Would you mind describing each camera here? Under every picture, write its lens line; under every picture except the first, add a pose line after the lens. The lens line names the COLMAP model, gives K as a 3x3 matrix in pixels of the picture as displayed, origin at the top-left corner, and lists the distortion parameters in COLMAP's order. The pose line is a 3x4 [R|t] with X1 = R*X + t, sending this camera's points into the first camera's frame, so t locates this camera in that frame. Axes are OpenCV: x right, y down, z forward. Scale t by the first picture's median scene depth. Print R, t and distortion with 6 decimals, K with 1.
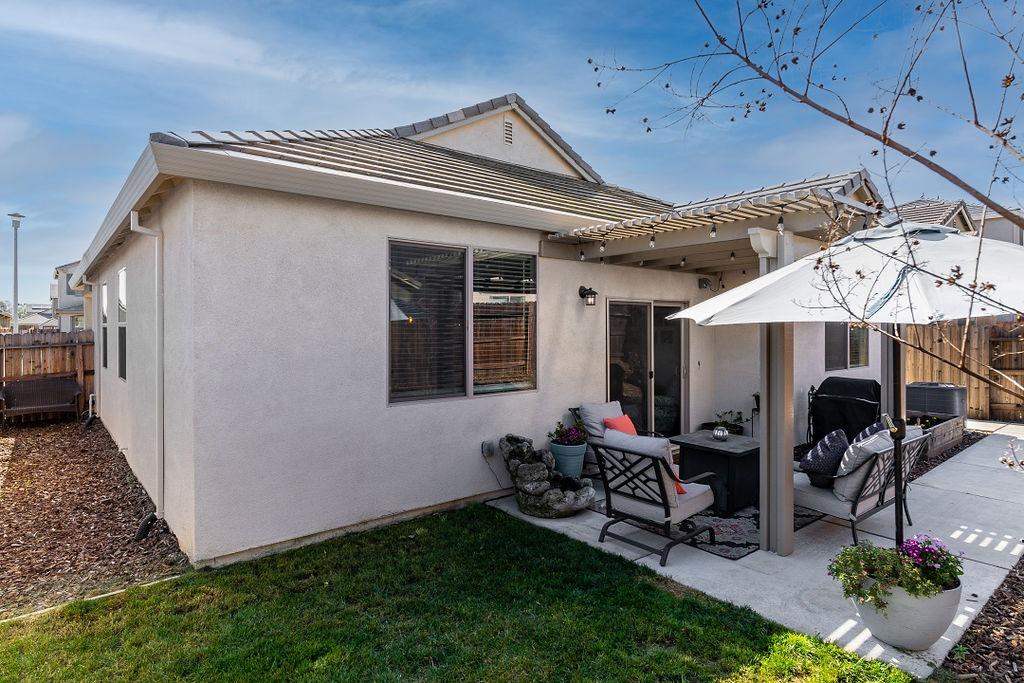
lens RADIAL K [[558.0, 0, 510.4], [0, 558.0, 337.1], [0, 0, 1]] dist [-0.003110, 0.000506]
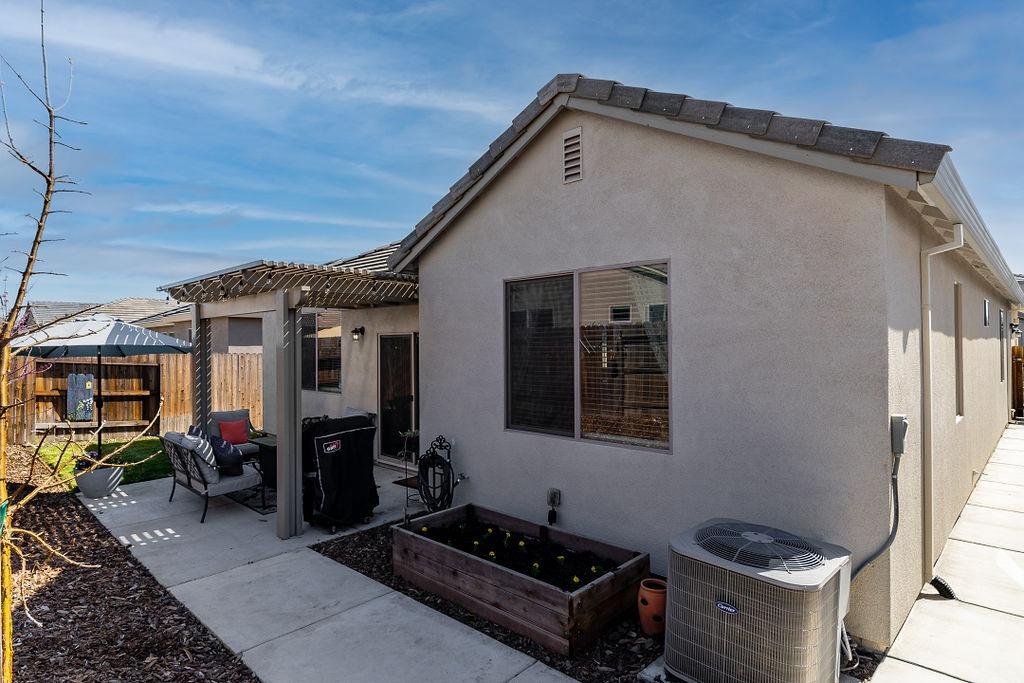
lens RADIAL K [[558.0, 0, 514.3], [0, 558.0, 344.2], [0, 0, 1]] dist [-0.003110, 0.000506]
pose [[0.106693, -0.009860, -0.994243, 1.666433], [-0.006571, 0.999922, -0.010622, -0.034697], [0.994270, 0.007666, 0.106620, 1.284932]]
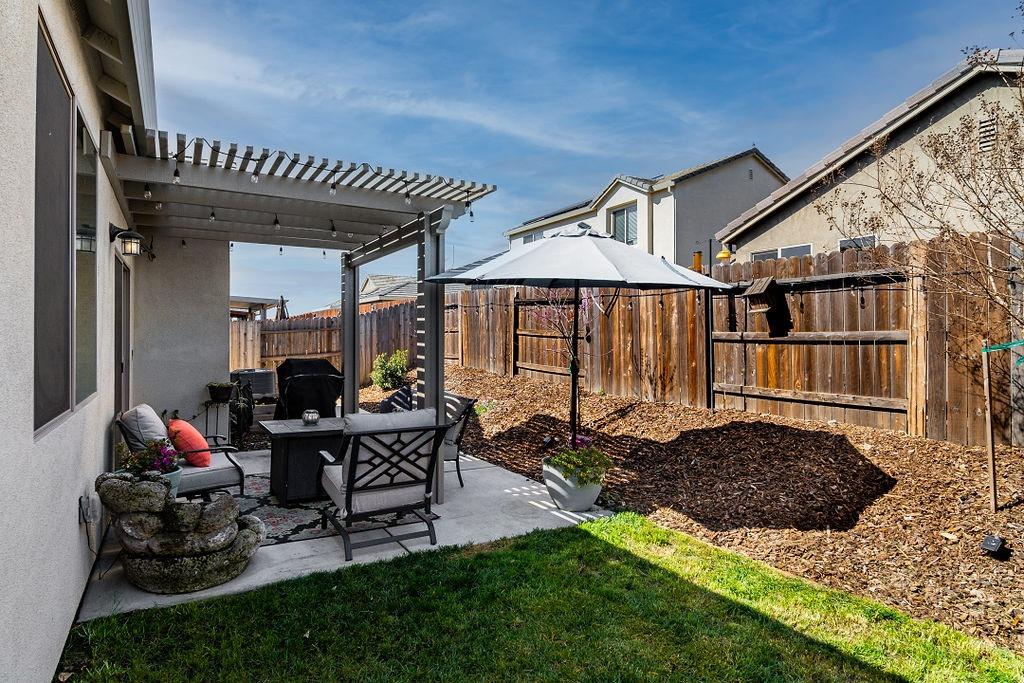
lens RADIAL K [[558.0, 0, 507.9], [0, 558.0, 337.7], [0, 0, 1]] dist [-0.003110, 0.000506]
pose [[0.160456, 0.001130, 0.987042, -0.241828], [0.012802, 0.999913, -0.003226, 0.026718], [-0.986960, 0.013154, 0.160427, 0.279121]]
